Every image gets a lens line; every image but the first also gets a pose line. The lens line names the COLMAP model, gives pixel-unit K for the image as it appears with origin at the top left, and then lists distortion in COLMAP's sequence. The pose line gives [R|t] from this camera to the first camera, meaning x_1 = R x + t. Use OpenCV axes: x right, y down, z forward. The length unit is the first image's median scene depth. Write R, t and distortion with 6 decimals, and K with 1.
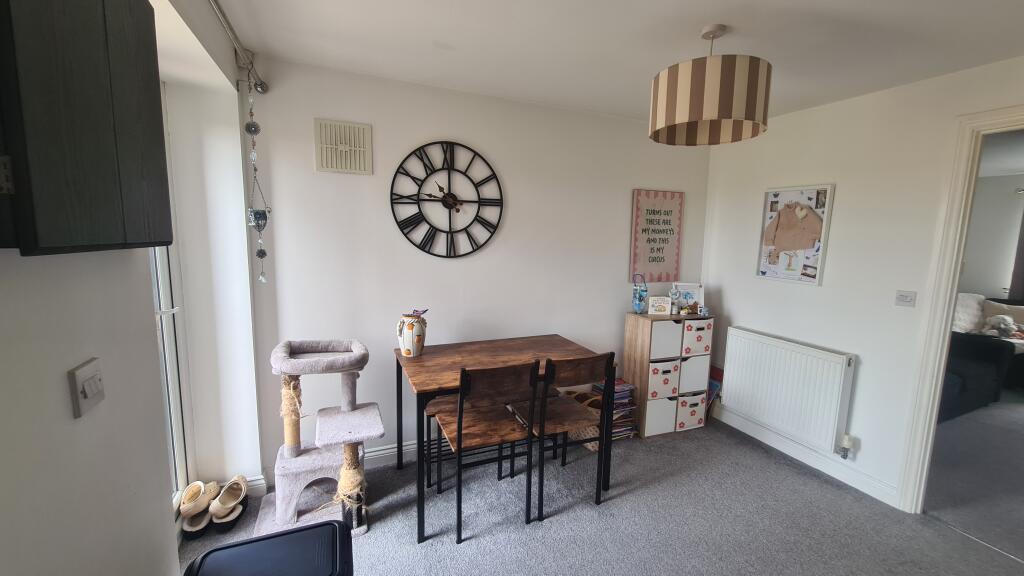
lens RADIAL K [[416.3, 0, 521.5], [0, 416.3, 291.6], [0, 0, 1]] dist [-0.000642, -0.001063]
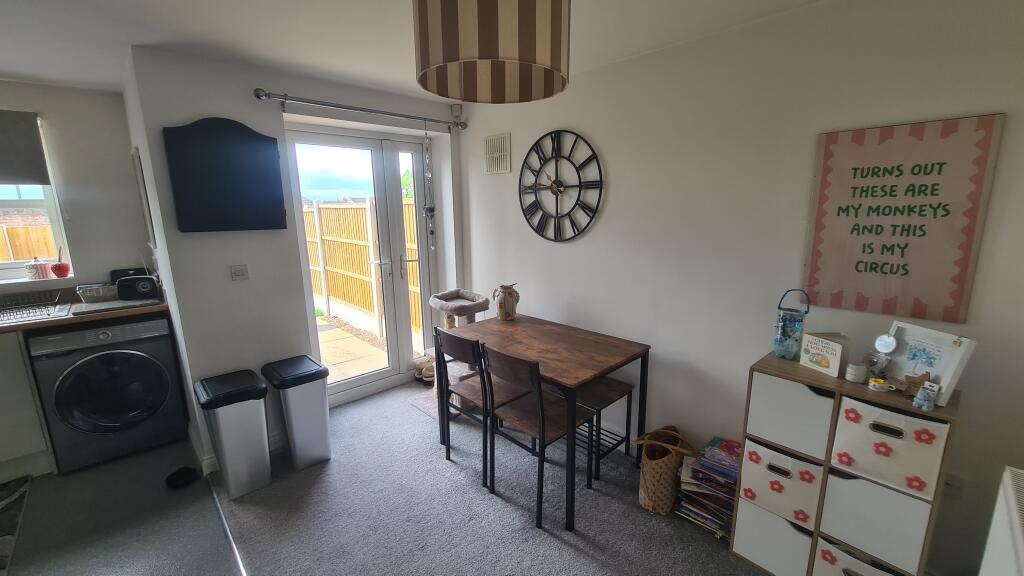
lens RADIAL K [[416.3, 0, 522.8], [0, 416.3, 289.9], [0, 0, 1]] dist [-0.000642, -0.001063]
pose [[0.352724, 0.159832, -0.921976, 0.787157], [-0.108640, 0.985636, 0.129305, -0.086442], [0.929399, 0.054554, 0.365022, 0.533469]]
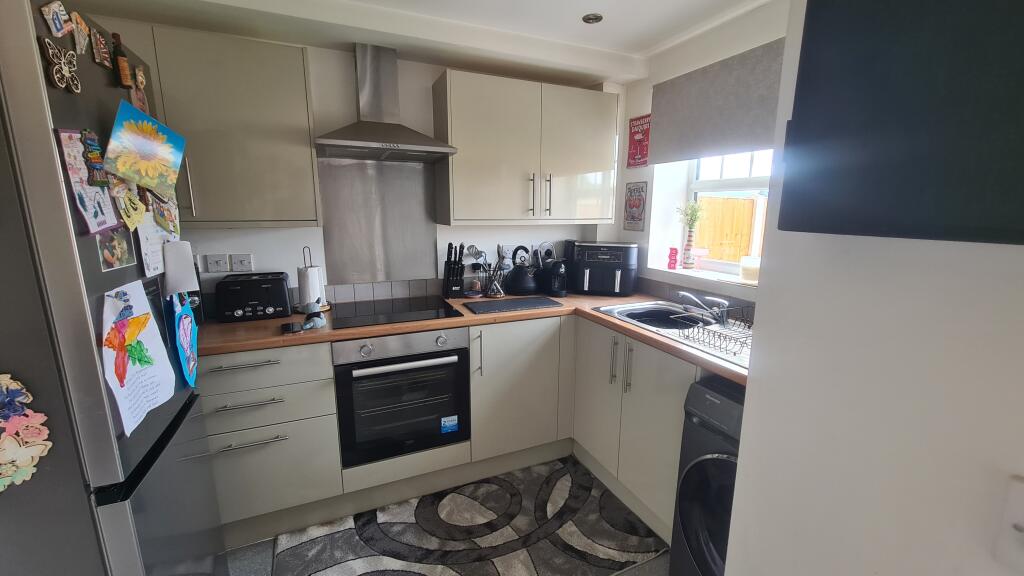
lens RADIAL K [[416.3, 0, 521.0], [0, 416.3, 290.7], [0, 0, 1]] dist [-0.000642, -0.001063]
pose [[-0.999320, -0.027474, -0.024610, -0.122975], [-0.033961, 0.945682, 0.323315, -0.048459], [0.014391, 0.323931, -0.945971, 0.375286]]
